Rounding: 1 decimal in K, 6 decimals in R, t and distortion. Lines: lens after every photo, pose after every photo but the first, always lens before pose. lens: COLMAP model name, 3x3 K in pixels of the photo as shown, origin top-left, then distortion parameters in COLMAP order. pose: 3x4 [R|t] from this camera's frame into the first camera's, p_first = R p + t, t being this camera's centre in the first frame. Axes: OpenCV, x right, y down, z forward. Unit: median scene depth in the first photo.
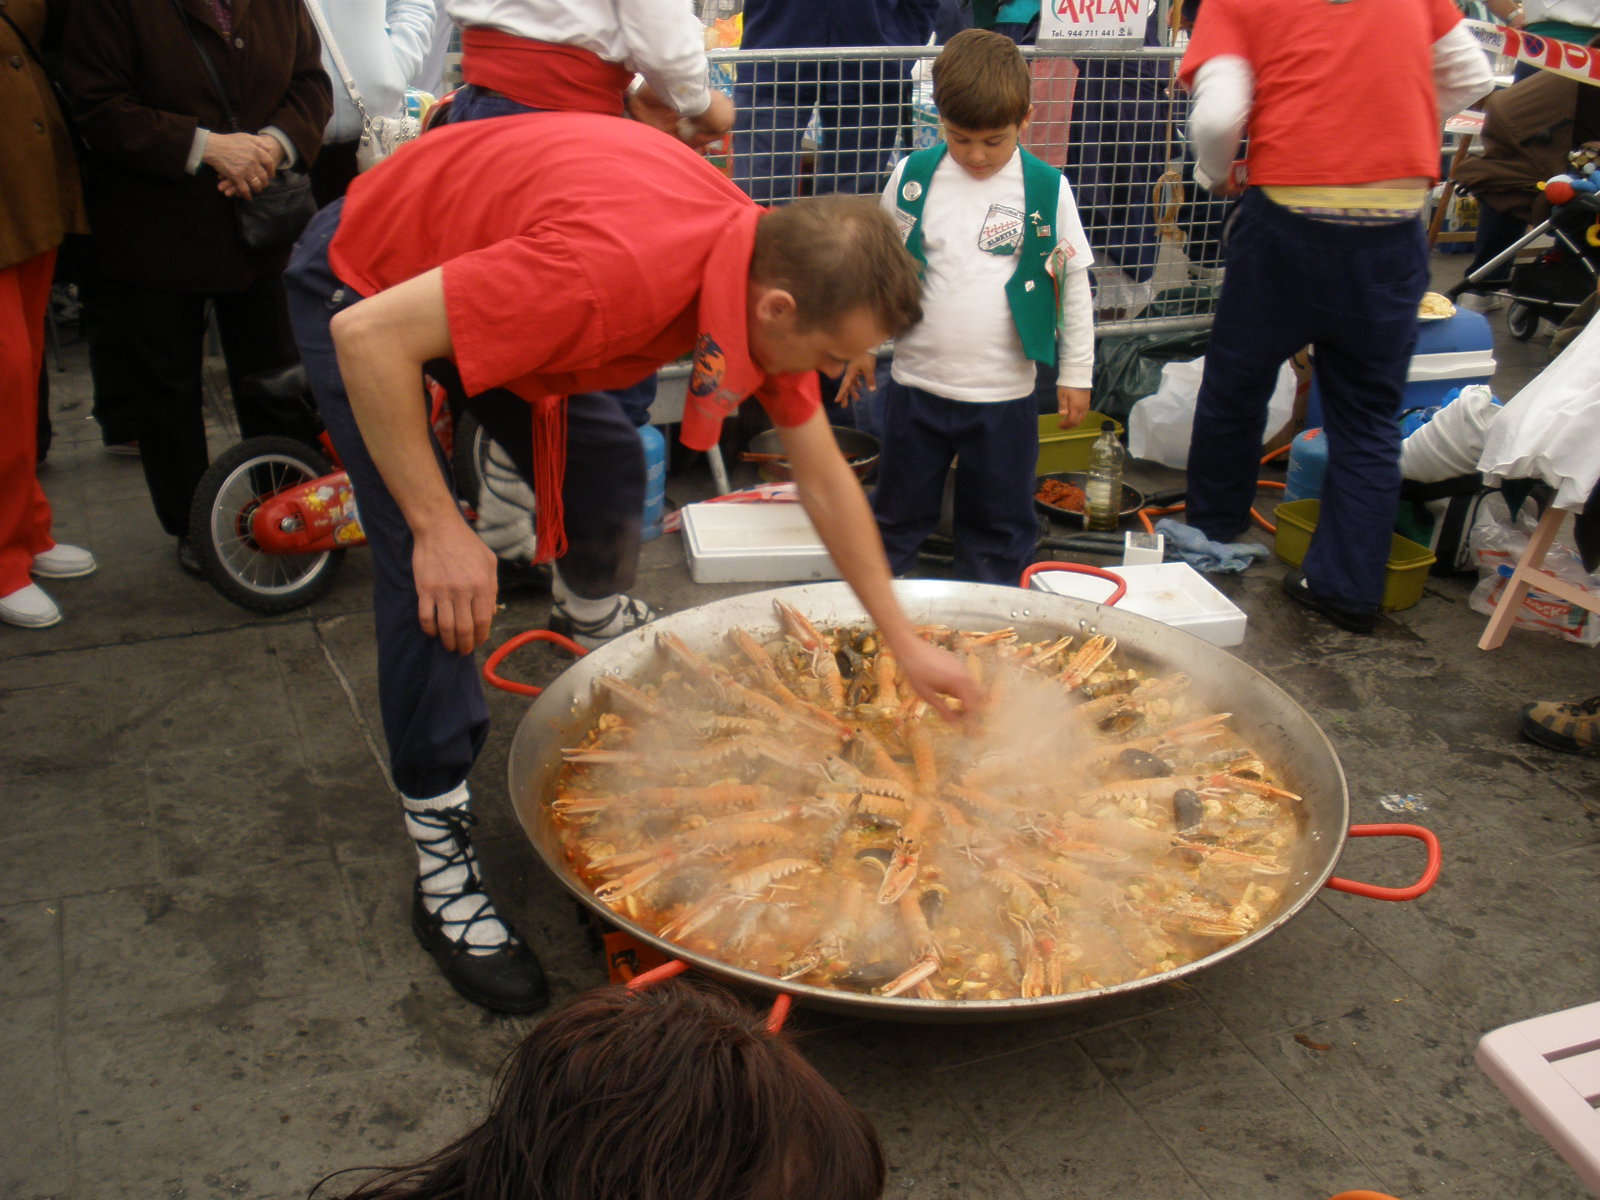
lens RADIAL K [[1721.3, 0, 758.1], [0, 1721.3, 597.1], [0, 0, 1]] dist [-0.305550, 0.377439]
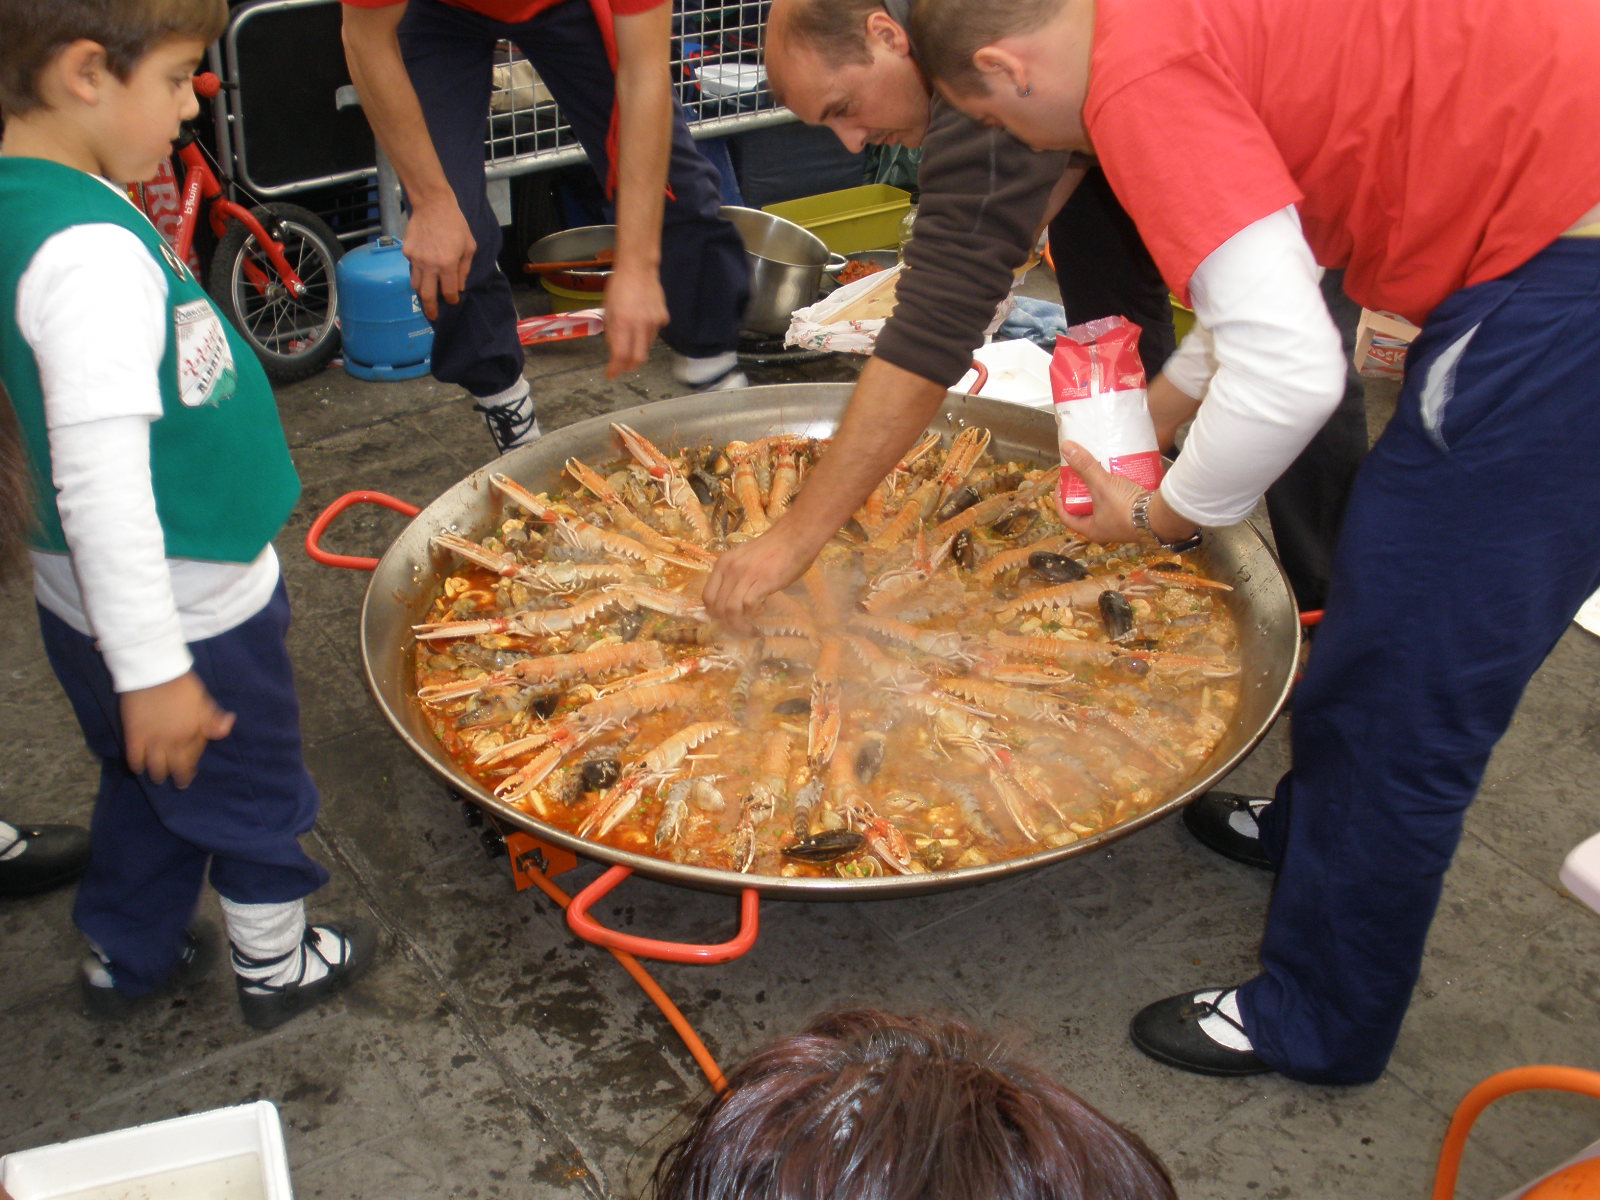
lens RADIAL K [[1721.3, 0, 758.1], [0, 1721.3, 597.1], [0, 0, 1]] dist [-0.305550, 0.377439]
pose [[0.980223, -0.120703, 0.156825, -0.080982], [0.100657, 0.986386, 0.130044, -0.023049], [-0.170387, -0.111686, 0.979027, 0.124954]]
